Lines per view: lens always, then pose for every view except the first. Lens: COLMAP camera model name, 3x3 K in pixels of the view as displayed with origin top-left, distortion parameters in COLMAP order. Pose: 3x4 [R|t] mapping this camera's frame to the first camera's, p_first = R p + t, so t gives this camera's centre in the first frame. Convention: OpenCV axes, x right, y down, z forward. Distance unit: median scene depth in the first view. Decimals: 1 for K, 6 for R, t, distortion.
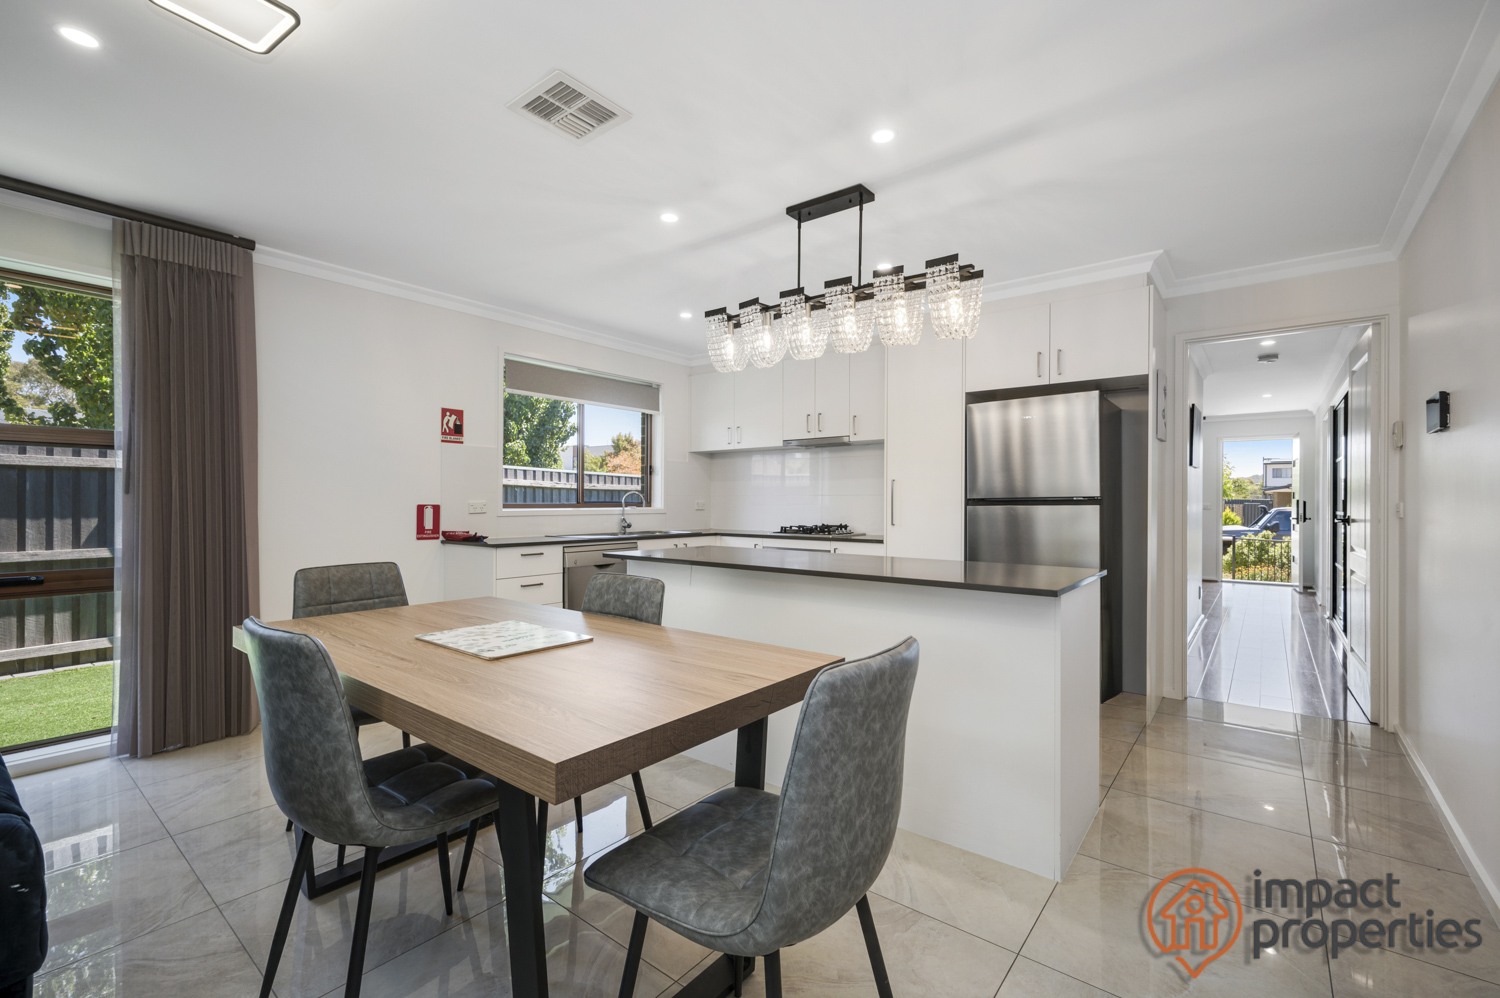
lens RADIAL K [[646.2, 0, 750.0], [0, 646.2, 499.0], [0, 0, 1]] dist [0.002759, 0.000239]
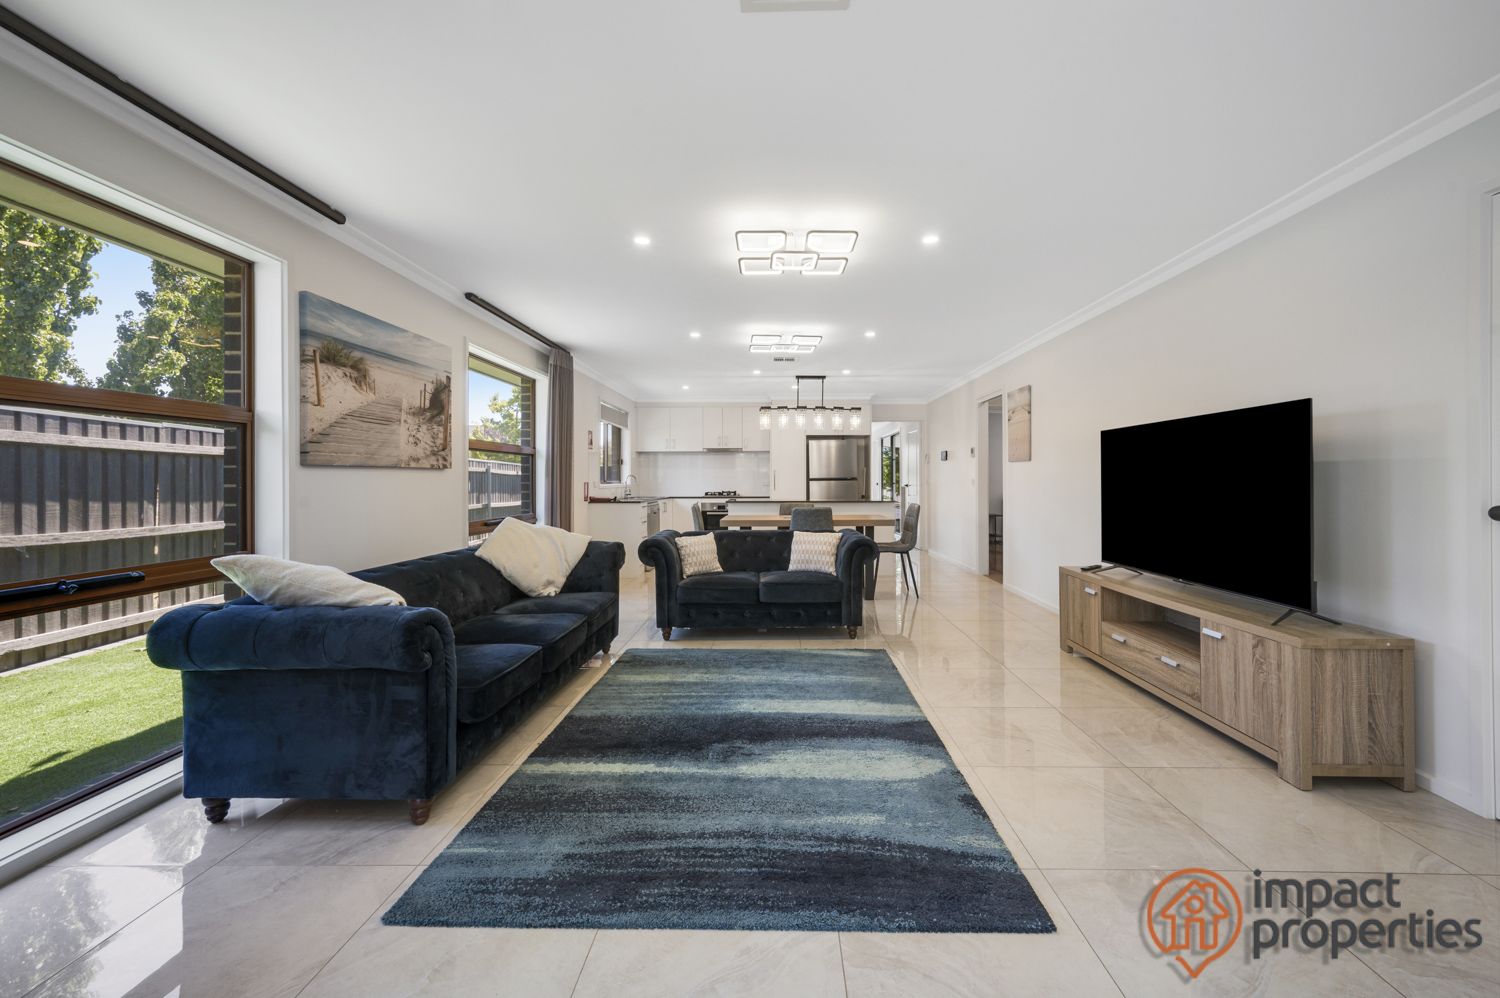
lens RADIAL K [[580.0, 0, 769.0], [0, 580.0, 477.4], [0, 0, 1]] dist [0.002507, 0.000101]
pose [[0.793013, -0.003339, 0.609195, -1.058374], [0.003275, 0.999994, 0.001218, -0.006247], [-0.609196, 0.001029, 0.793019, -0.625534]]
